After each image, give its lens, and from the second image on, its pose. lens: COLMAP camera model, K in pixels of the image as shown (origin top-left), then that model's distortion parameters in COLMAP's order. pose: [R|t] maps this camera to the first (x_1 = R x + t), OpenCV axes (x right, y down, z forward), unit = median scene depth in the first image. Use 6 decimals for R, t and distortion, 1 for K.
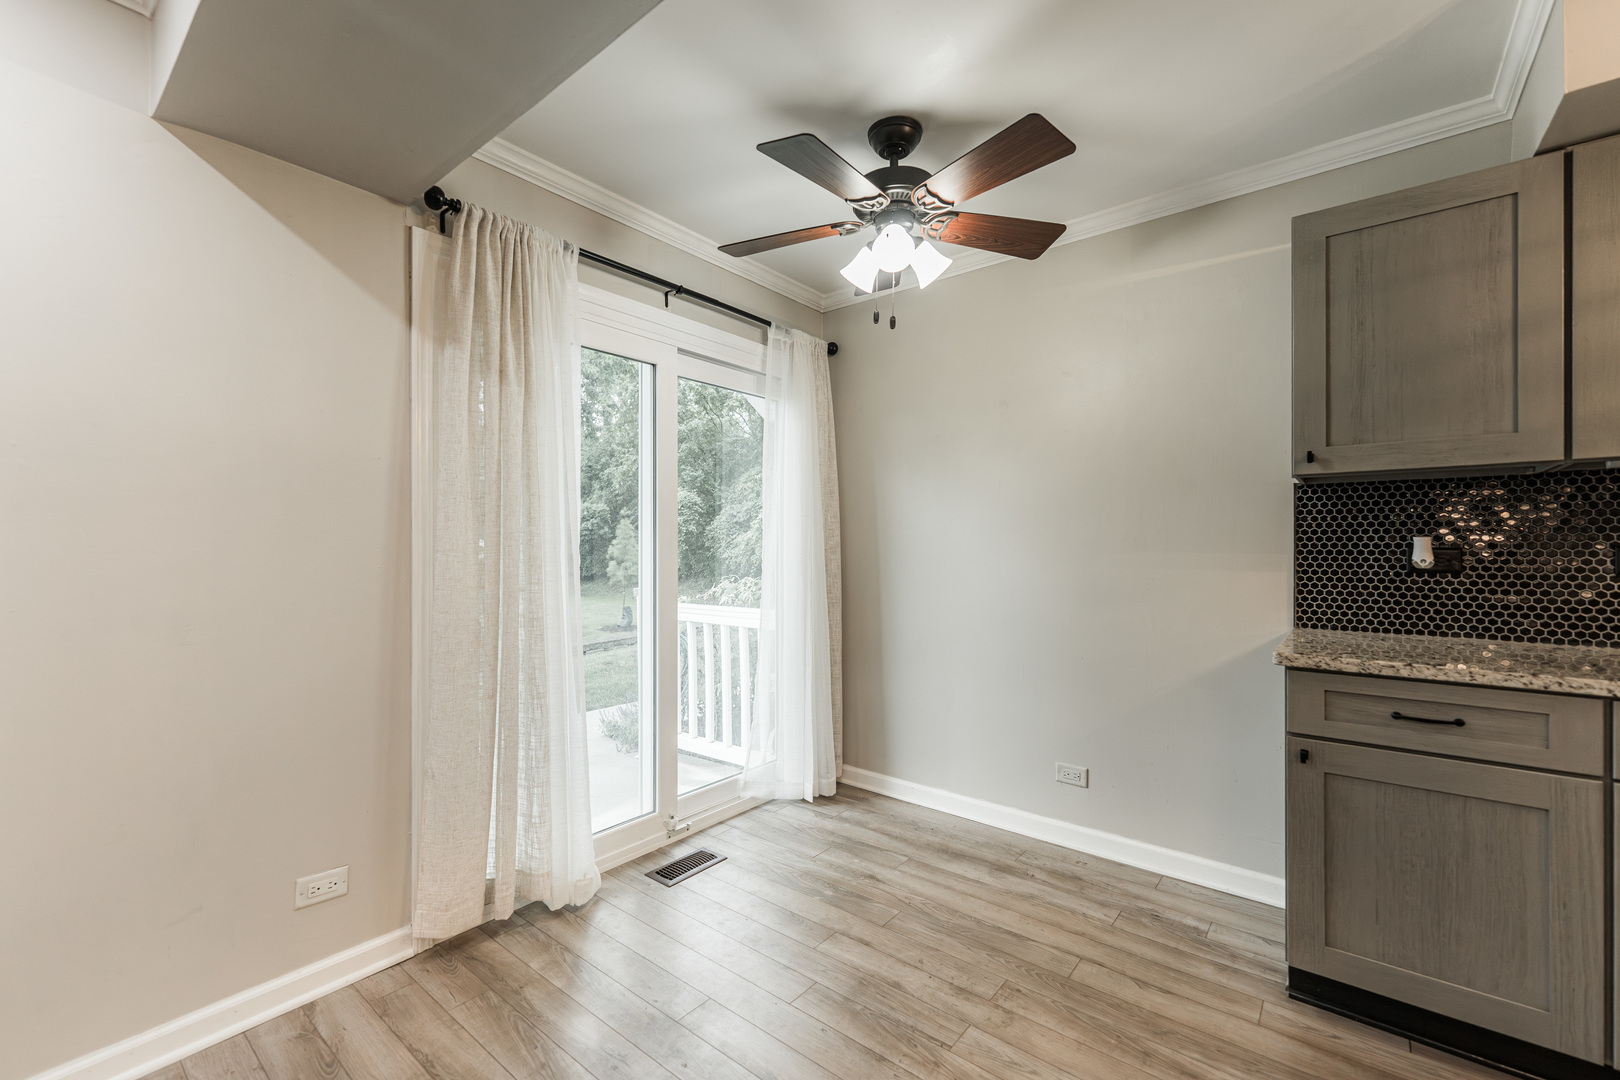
lens RADIAL K [[668.1, 0, 803.5], [0, 668.1, 548.3], [0, 0, 1]] dist [-0.002468, 0.000884]
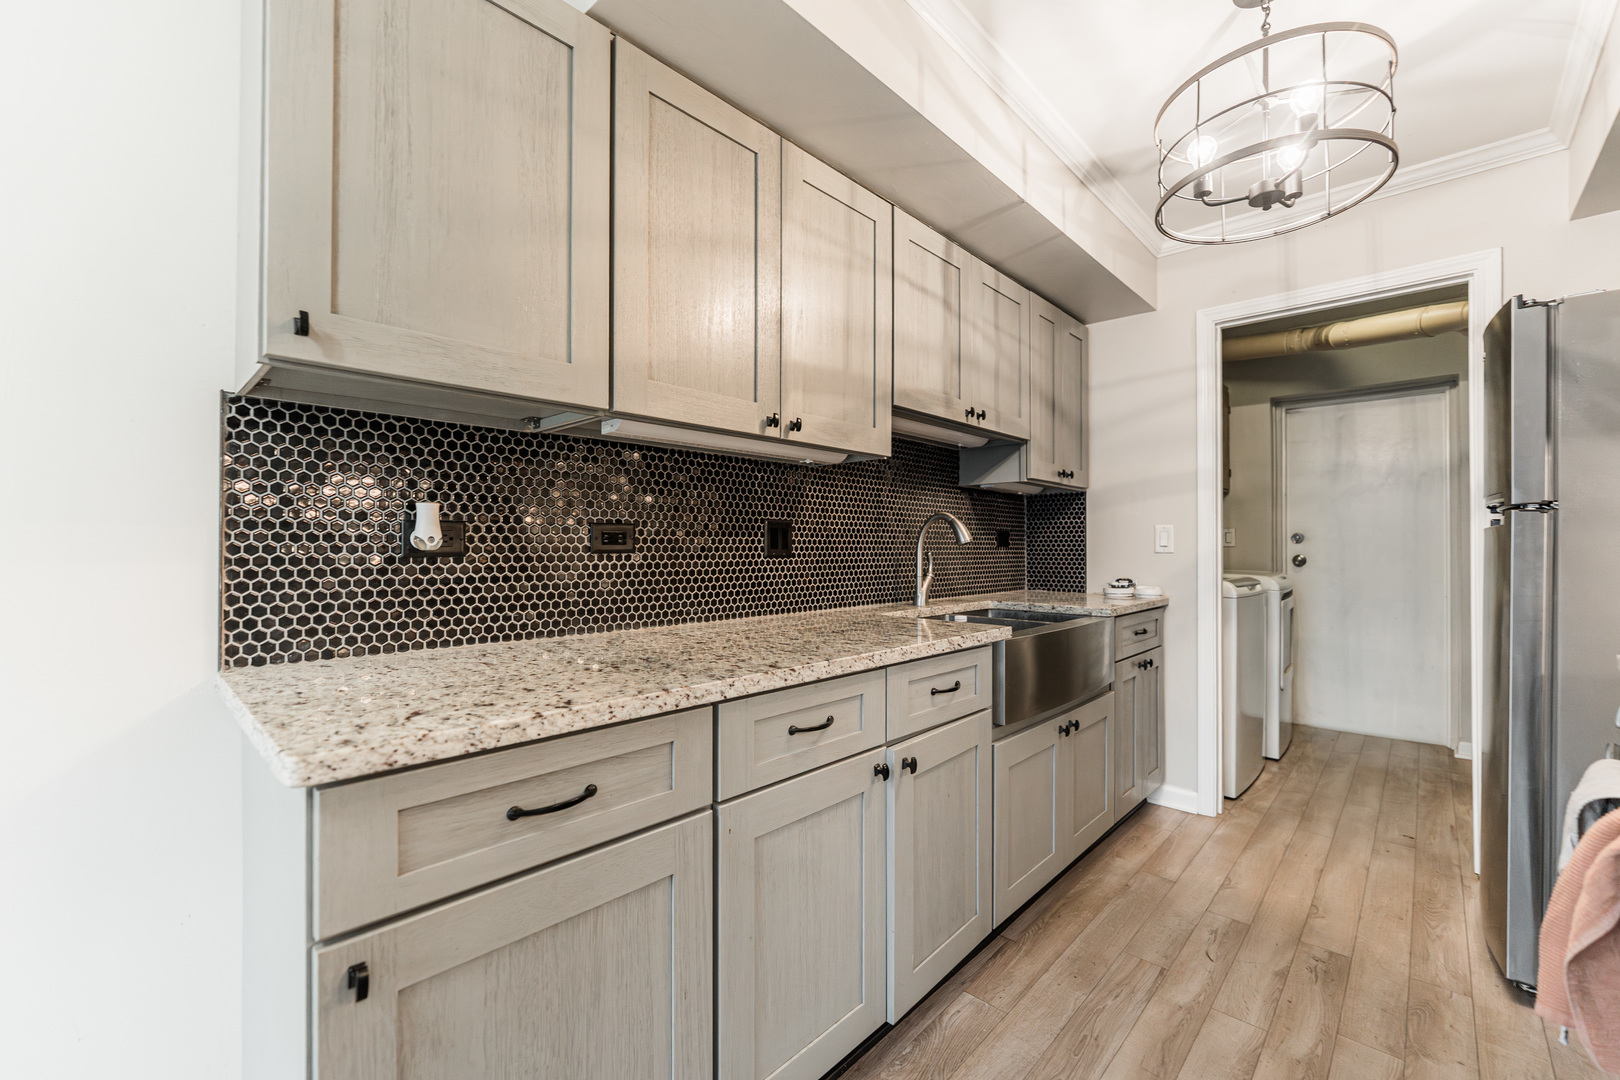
lens RADIAL K [[668.1, 0, 796.3], [0, 668.1, 538.6], [0, 0, 1]] dist [-0.002468, 0.000884]
pose [[0.084861, 0.012874, 0.996310, 0.291030], [0.002668, 0.999910, -0.013147, 0.028481], [-0.996389, 0.003773, 0.084819, 0.575773]]
